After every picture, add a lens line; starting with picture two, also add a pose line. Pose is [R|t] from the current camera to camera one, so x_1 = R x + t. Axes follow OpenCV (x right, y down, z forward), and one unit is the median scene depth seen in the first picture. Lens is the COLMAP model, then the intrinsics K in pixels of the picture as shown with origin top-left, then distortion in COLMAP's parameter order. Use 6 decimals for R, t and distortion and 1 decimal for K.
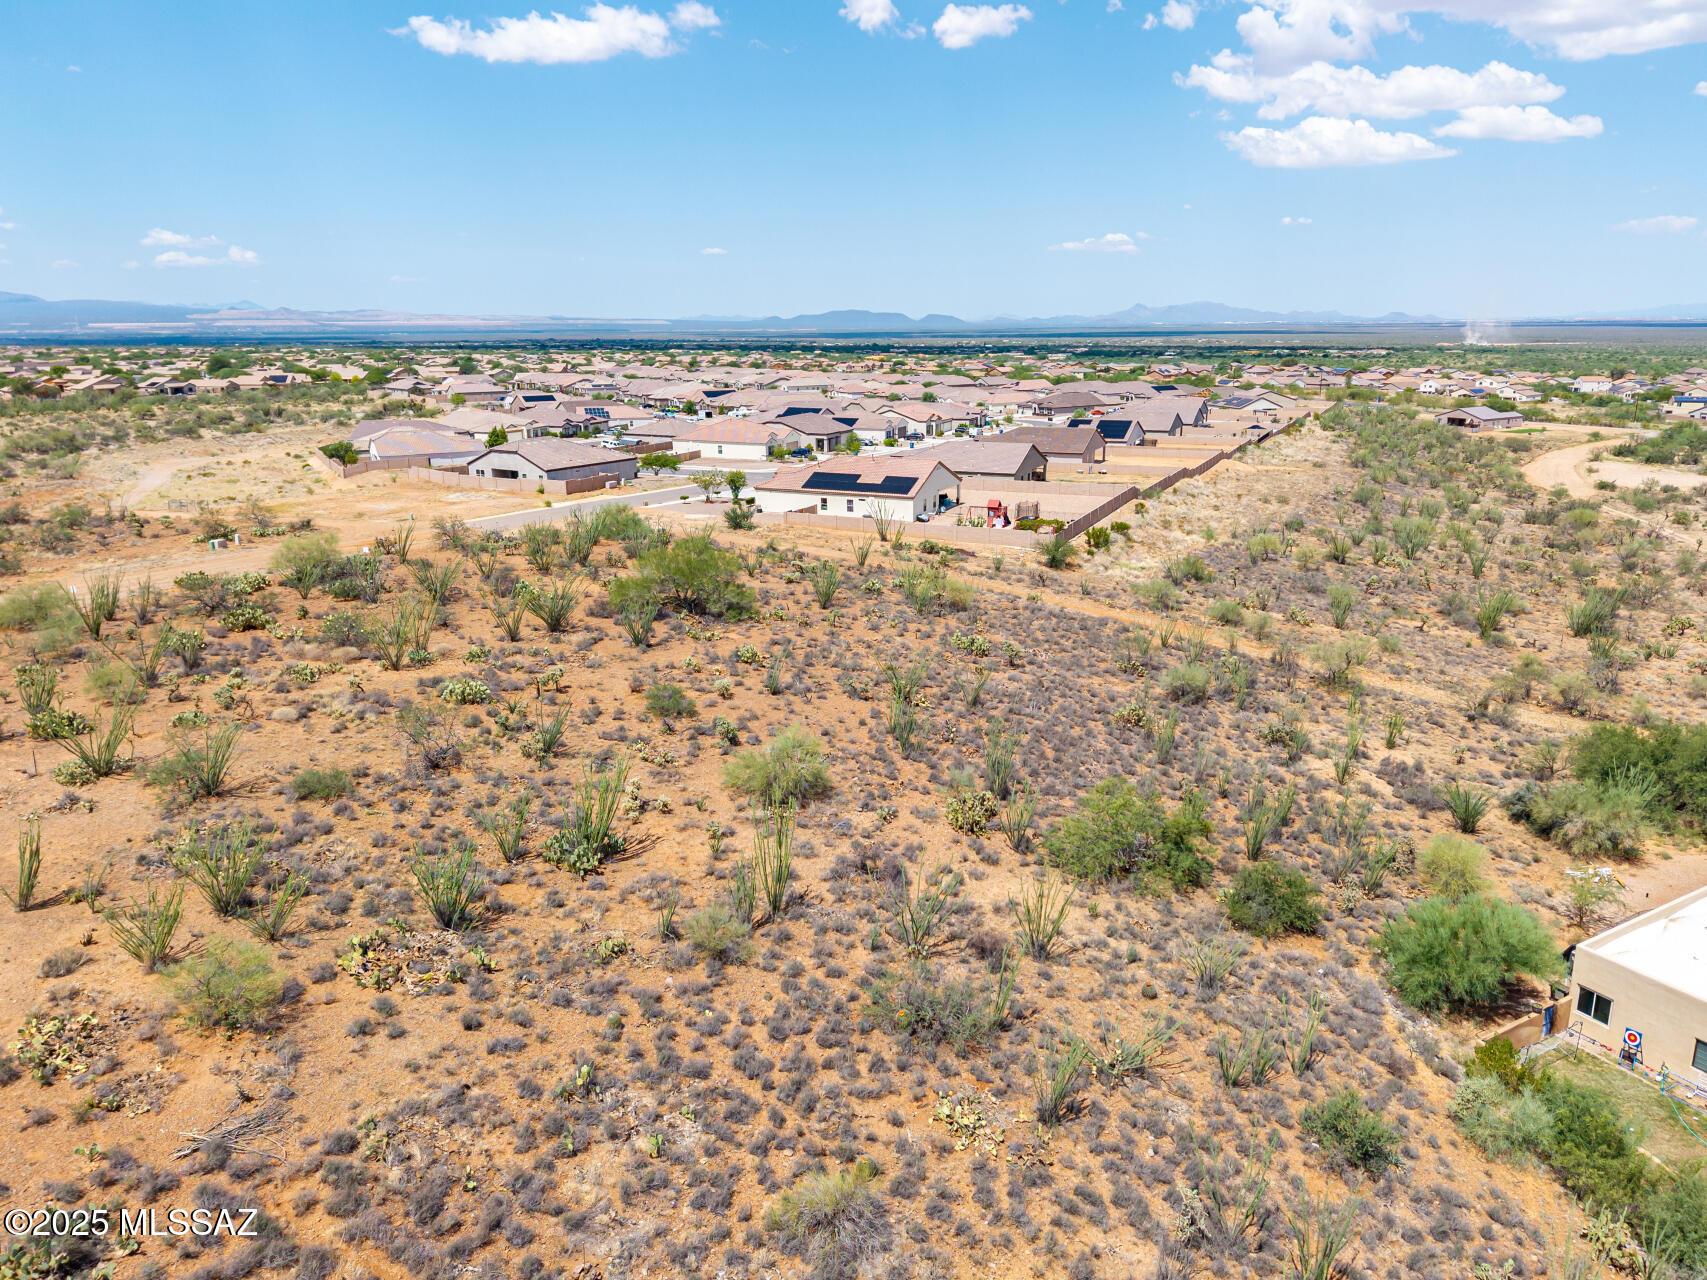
lens RADIAL K [[1177.0, 0, 865.0], [0, 1177.0, 705.6], [0, 0, 1]] dist [0.058609, -0.048804]
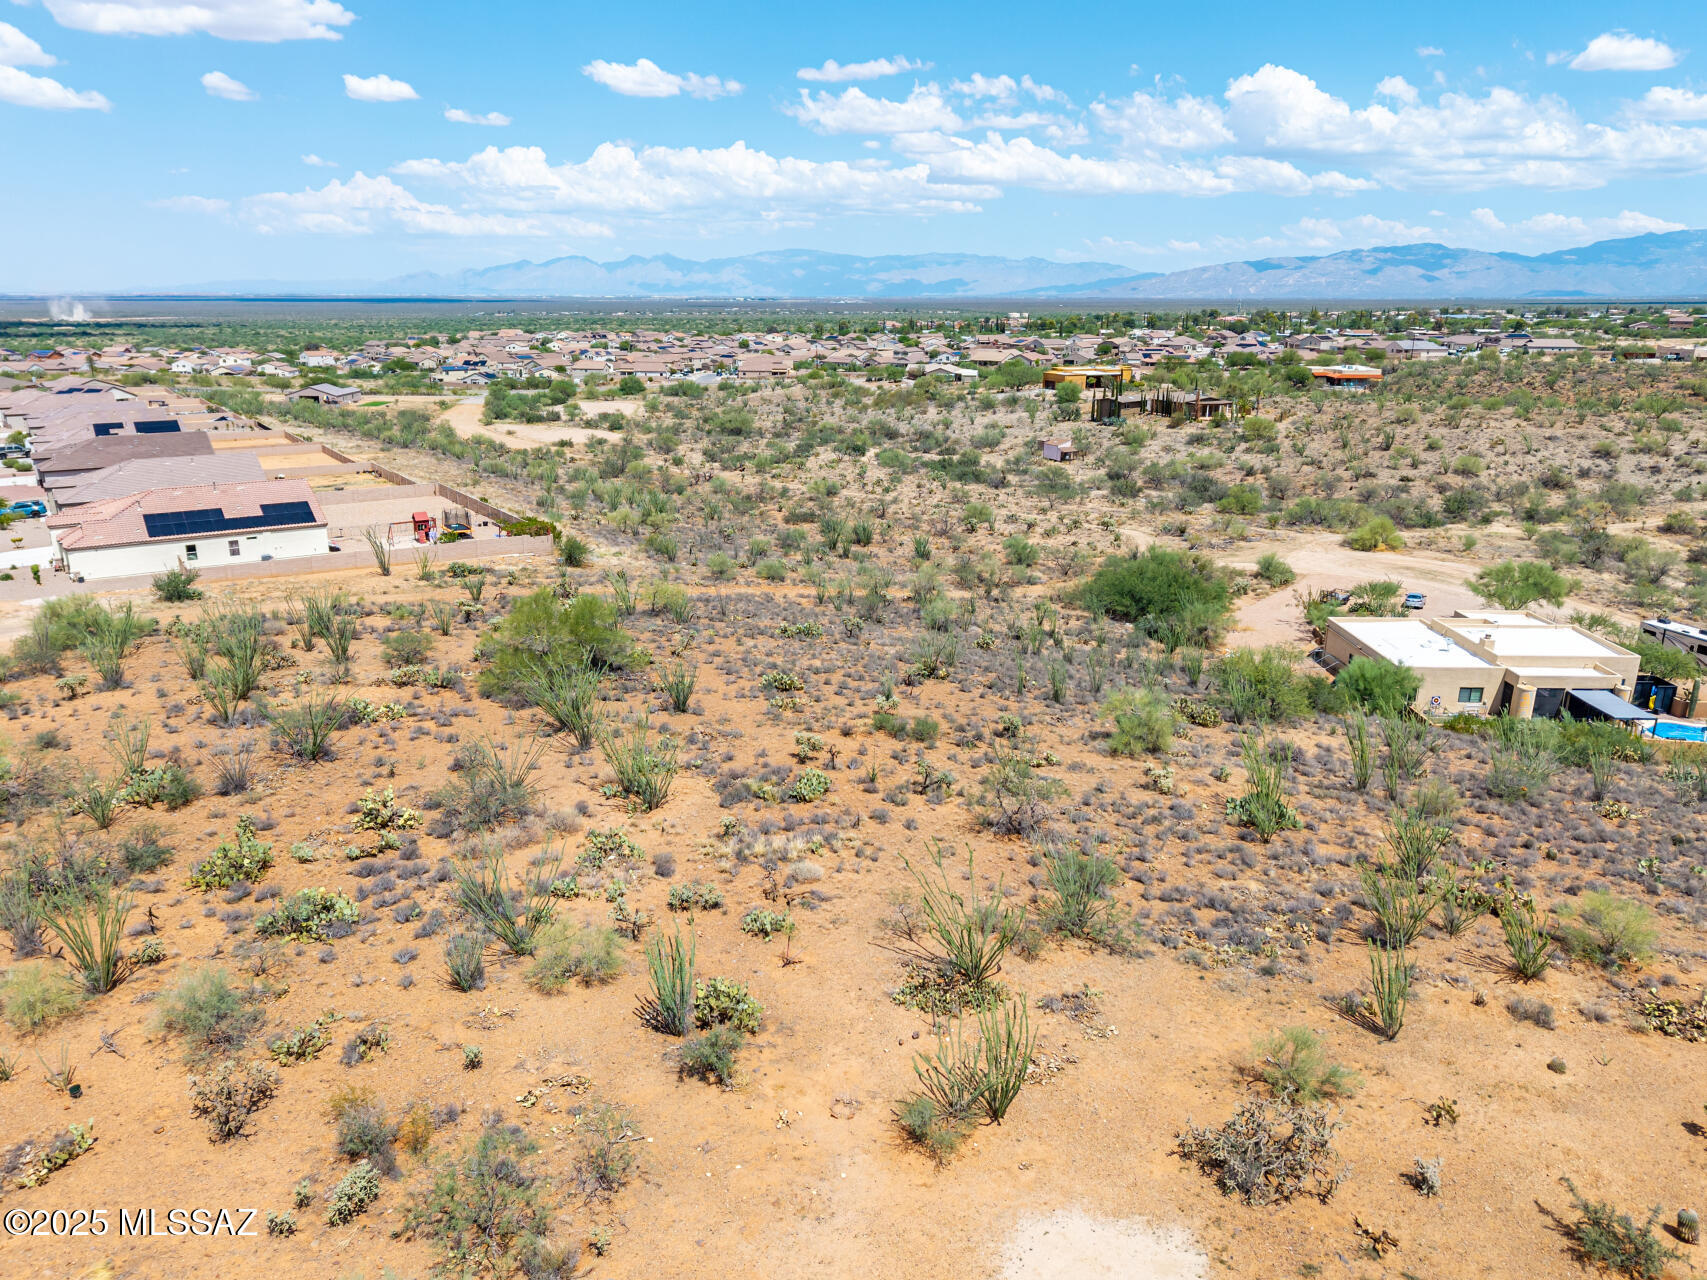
lens RADIAL K [[1190.8, 0, 871.3], [0, 1190.8, 665.2], [0, 0, 1]] dist [0.044699, -0.051142]
pose [[0.498543, -0.253287, 0.829036, -0.474934], [0.263424, 0.955400, 0.133484, -0.092369], [-0.825871, 0.151840, 0.543031, 0.245512]]
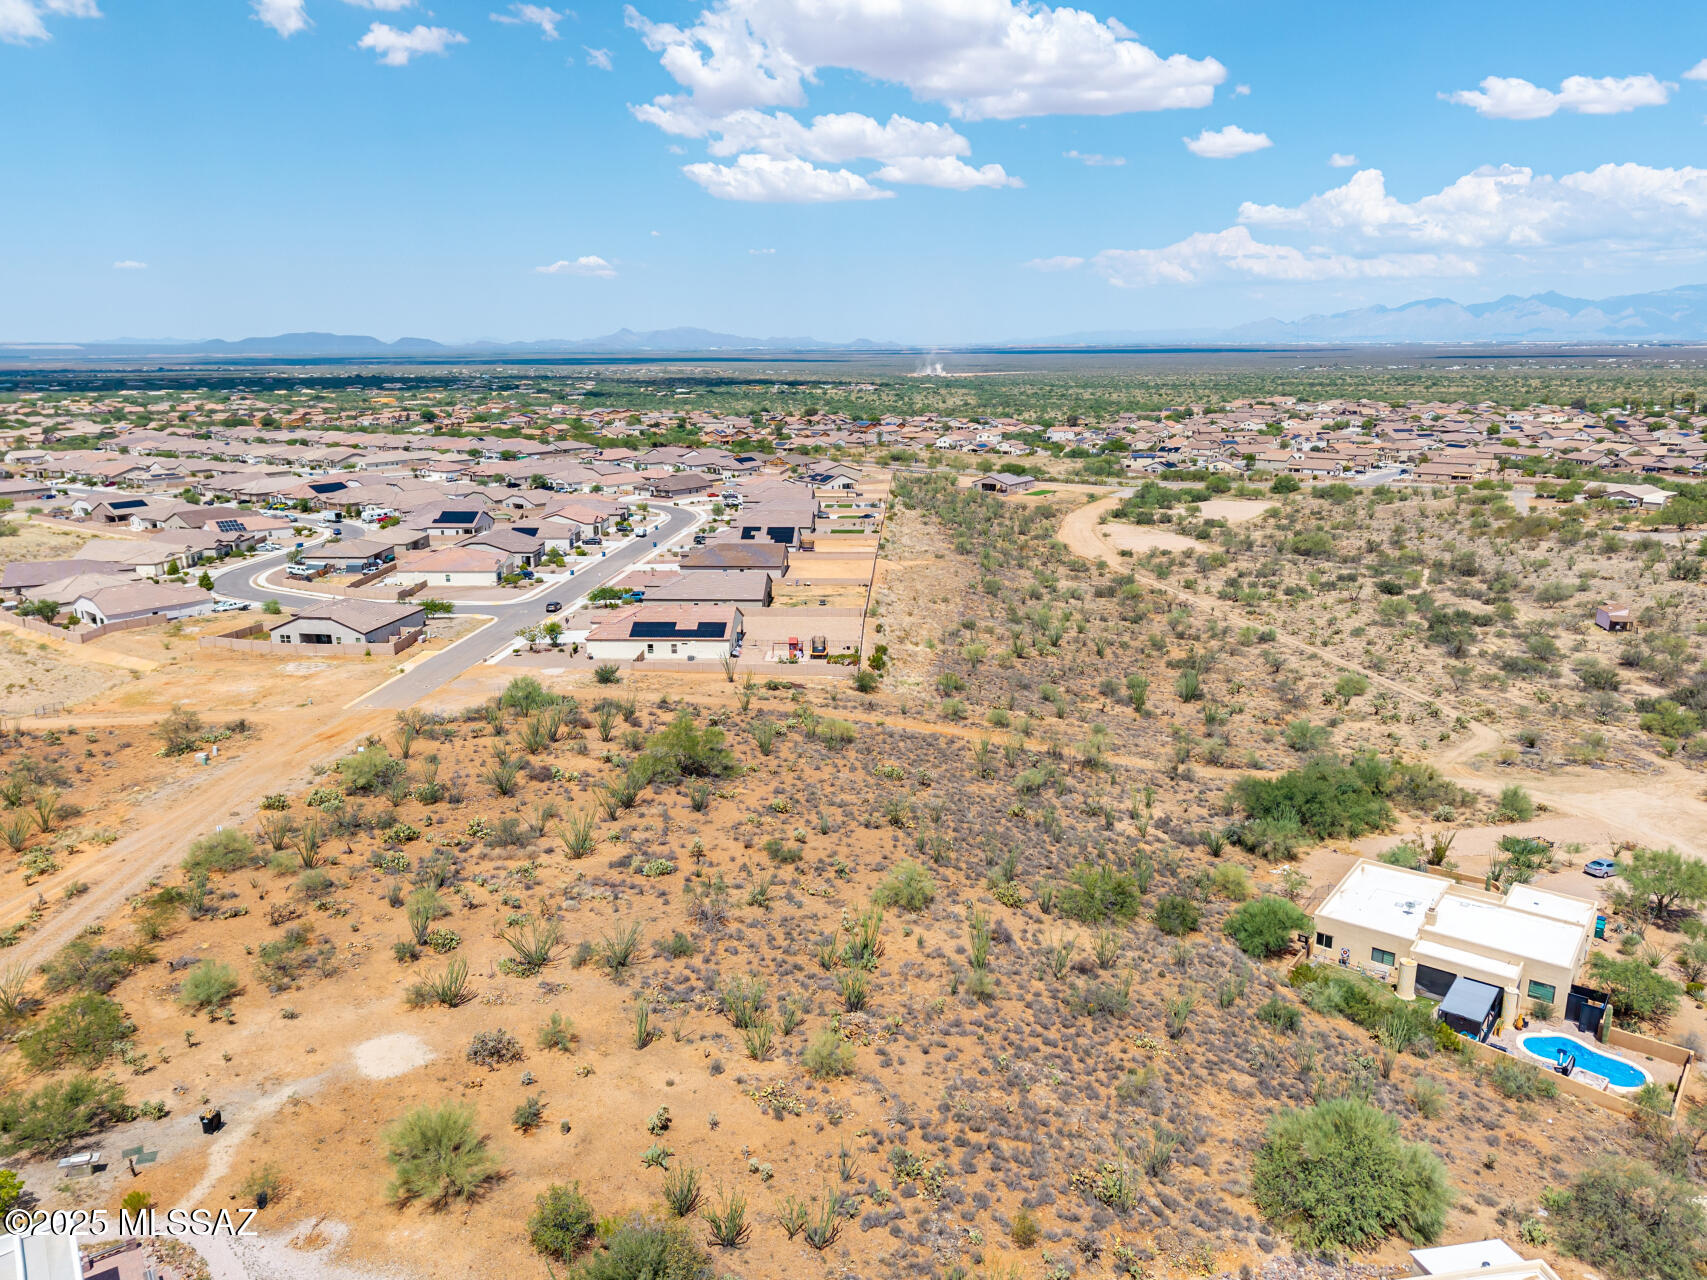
lens RADIAL K [[1213.3, 0, 855.4], [0, 1213.3, 688.7], [0, 0, 1]] dist [0.054884, -0.072578]
pose [[0.922398, -0.104826, 0.371743, -0.314808], [0.118627, 0.992835, -0.014381, -0.088366], [-0.367572, 0.057364, 0.928224, -0.245653]]
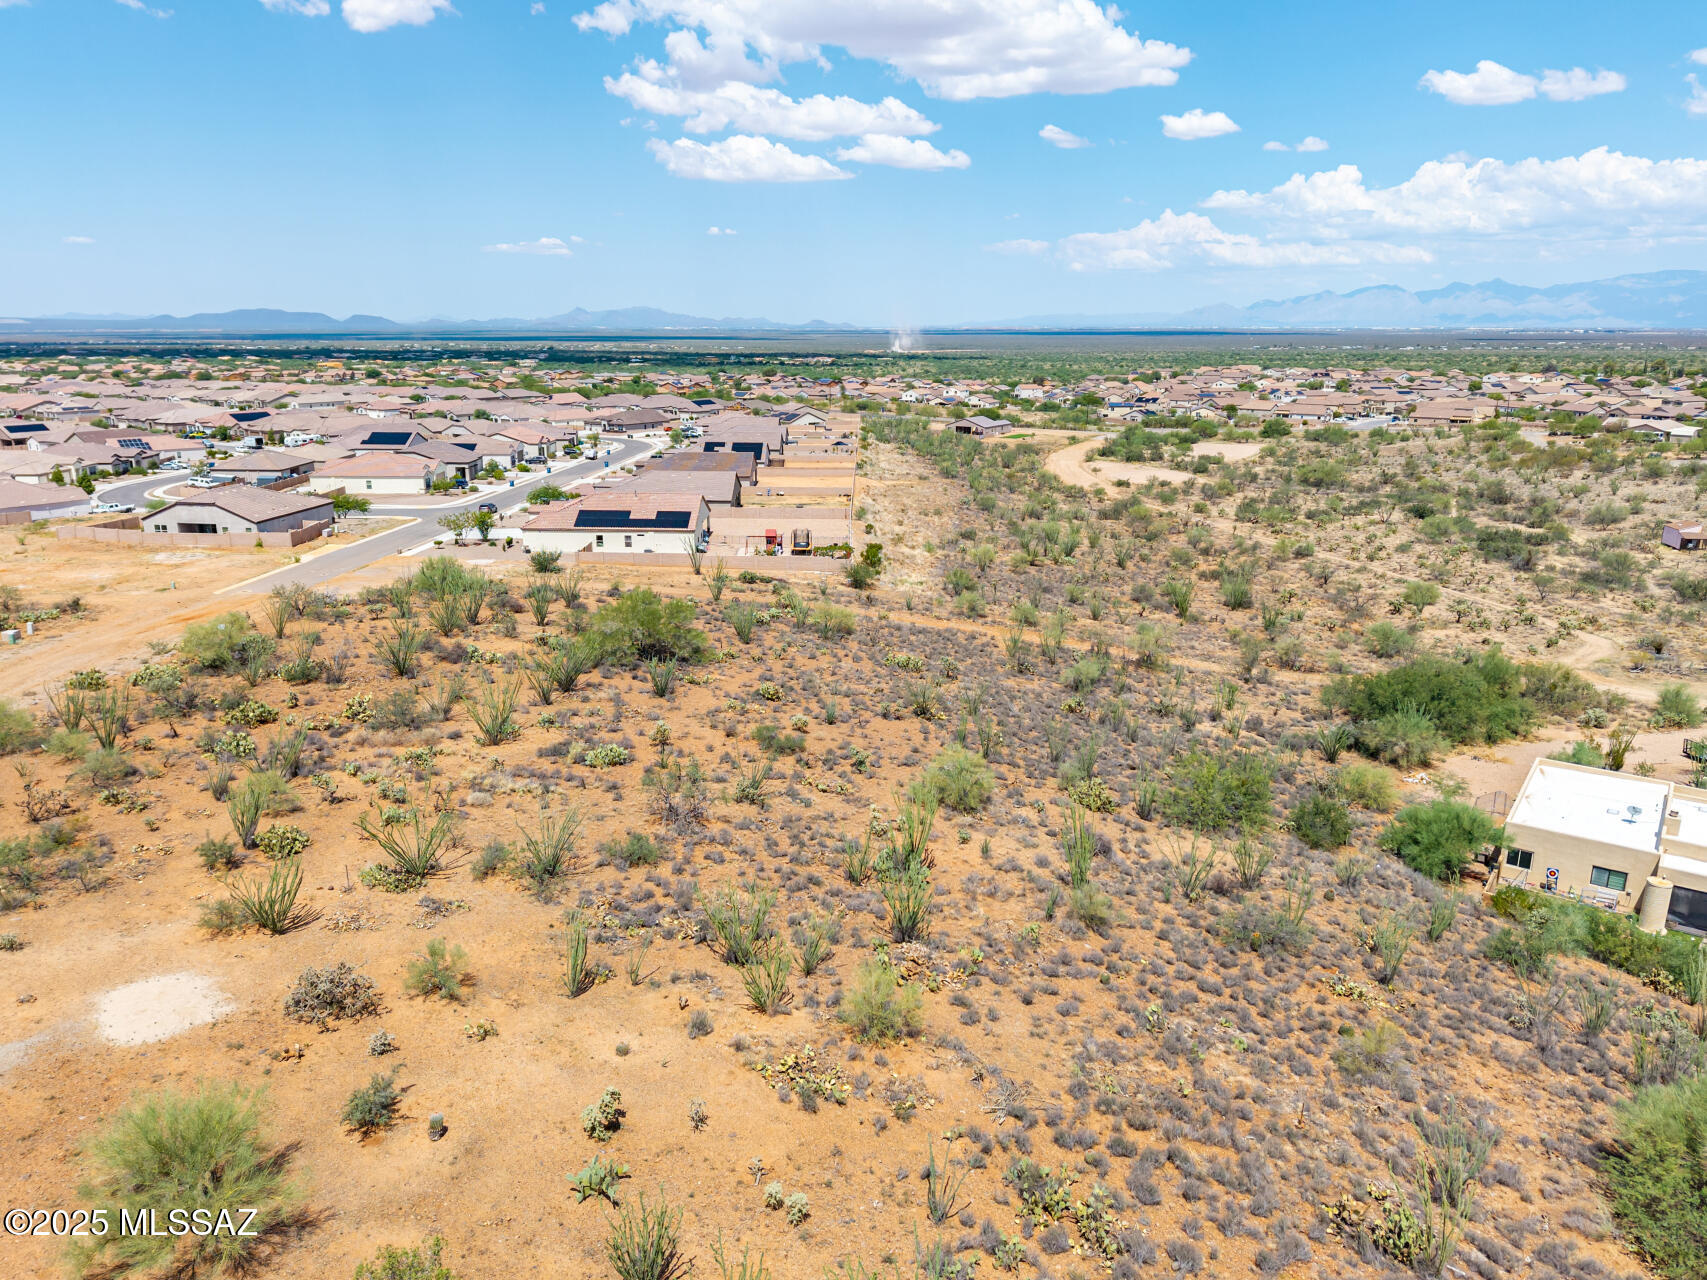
lens RADIAL K [[1195.6, 0, 825.7], [0, 1195.6, 721.1], [0, 0, 1]] dist [0.048042, -0.045236]
pose [[0.917469, -0.119993, 0.379278, -0.270433], [0.117909, 0.992606, 0.028812, -0.024230], [-0.379931, 0.018287, 0.924834, -0.027910]]
